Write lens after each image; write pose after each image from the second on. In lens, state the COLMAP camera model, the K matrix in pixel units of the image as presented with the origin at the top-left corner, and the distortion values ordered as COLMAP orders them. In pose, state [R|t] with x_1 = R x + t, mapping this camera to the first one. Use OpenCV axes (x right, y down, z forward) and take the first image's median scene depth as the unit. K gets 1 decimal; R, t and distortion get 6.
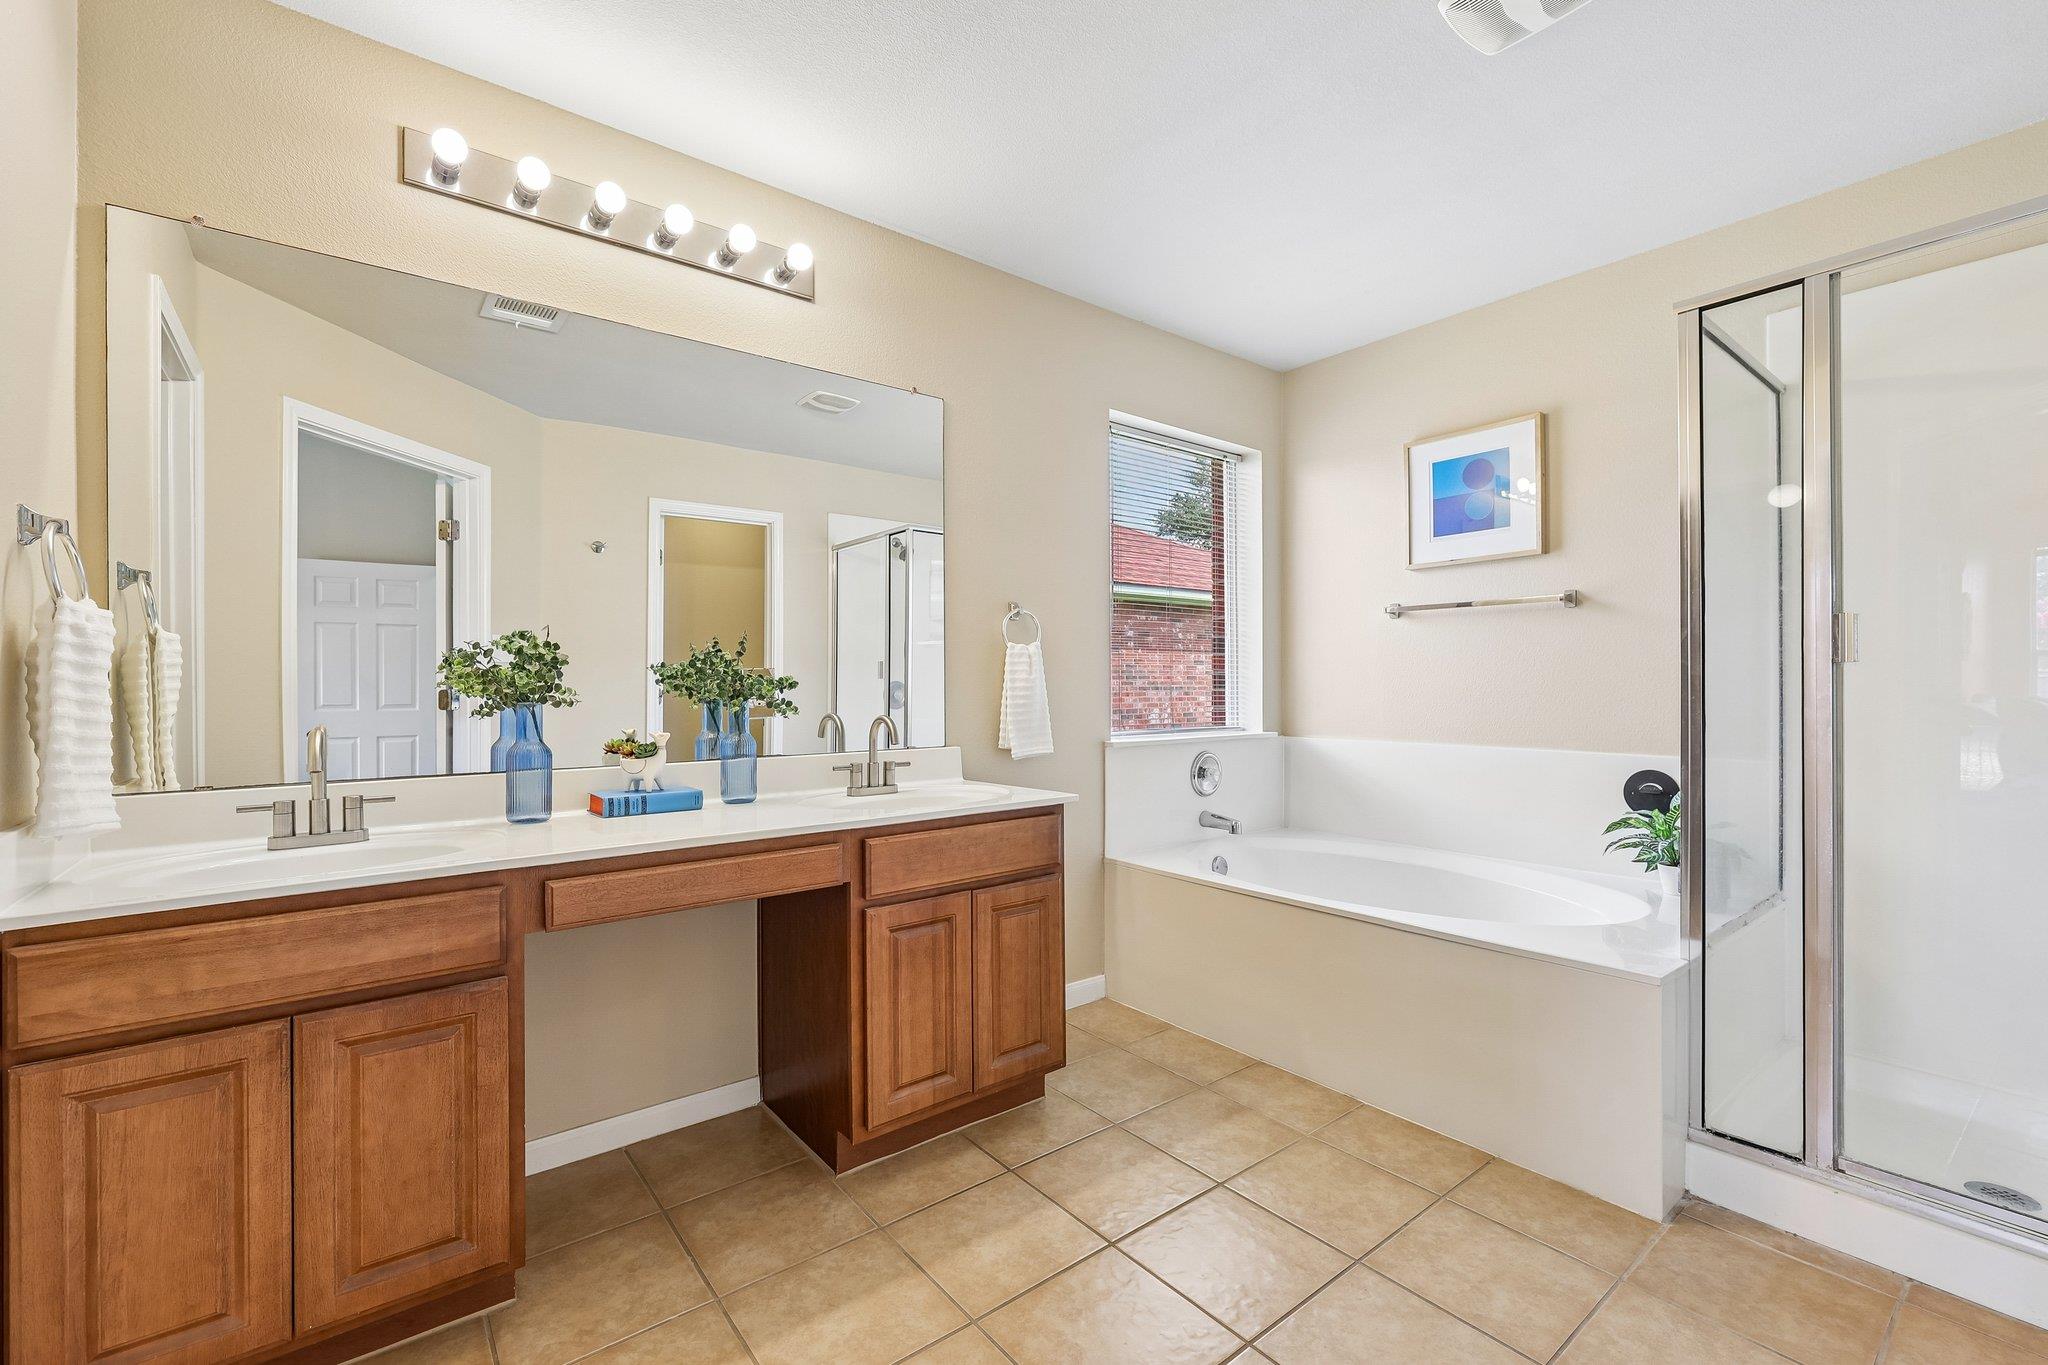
lens RADIAL K [[869.5, 0, 1029.0], [0, 869.5, 683.0], [0, 0, 1]] dist [-0.001712, 0.000706]
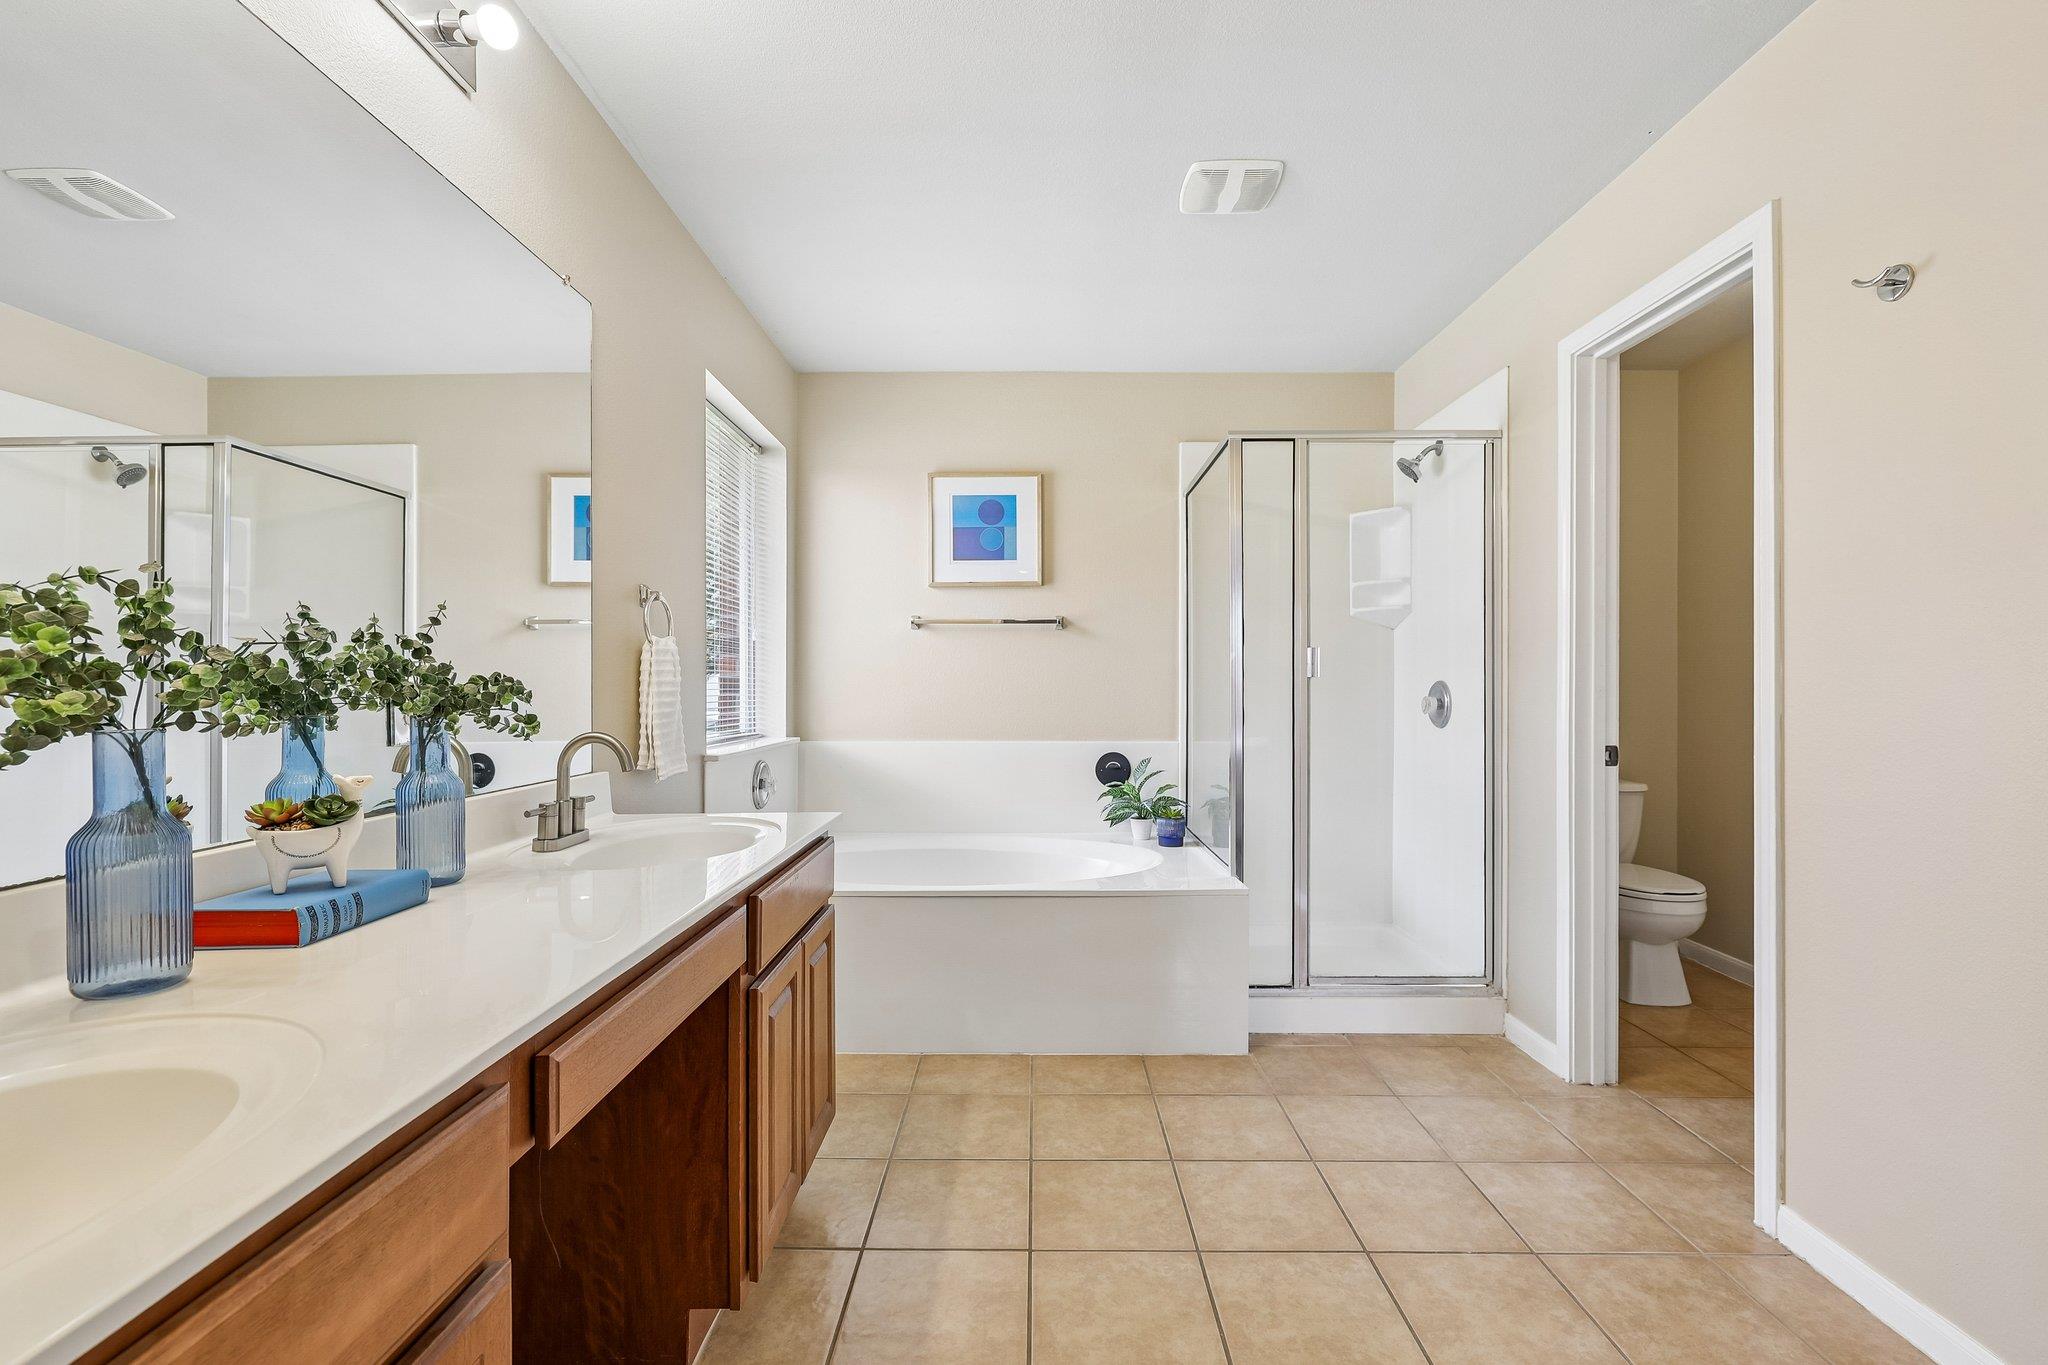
lens RADIAL K [[878.2, 0, 1029.3], [0, 878.2, 682.6], [0, 0, 1]] dist [-0.002241, -0.000156]
pose [[0.624143, 0.006784, 0.781280, -0.588776], [-0.004004, 0.999977, -0.005484, -0.001249], [-0.781300, 0.000295, 0.624156, 0.313918]]
